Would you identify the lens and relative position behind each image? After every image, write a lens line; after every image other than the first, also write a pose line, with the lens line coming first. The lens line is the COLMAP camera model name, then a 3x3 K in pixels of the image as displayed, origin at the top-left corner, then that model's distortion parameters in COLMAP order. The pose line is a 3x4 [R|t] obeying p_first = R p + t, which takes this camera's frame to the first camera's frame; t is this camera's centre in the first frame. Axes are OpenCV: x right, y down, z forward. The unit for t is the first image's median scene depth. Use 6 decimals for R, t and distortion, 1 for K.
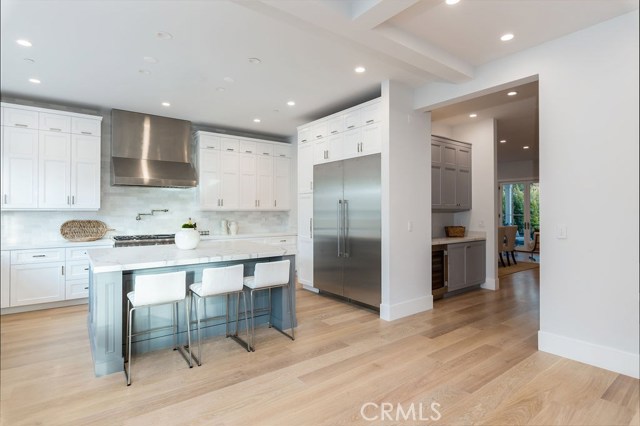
lens RADIAL K [[326.9, 0, 319.1], [0, 326.9, 209.4], [0, 0, 1]] dist [0.000195, -0.000539]
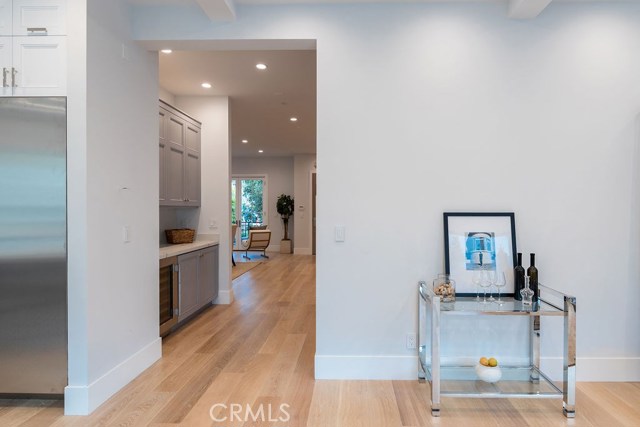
lens RADIAL K [[326.9, 0, 319.6], [0, 326.9, 211.4], [0, 0, 1]] dist [0.000195, -0.000539]
pose [[0.611469, -0.001537, 0.791267, 0.021820], [-0.010275, 0.999898, 0.009882, 0.001271], [-0.791202, -0.014172, 0.611391, 0.330996]]
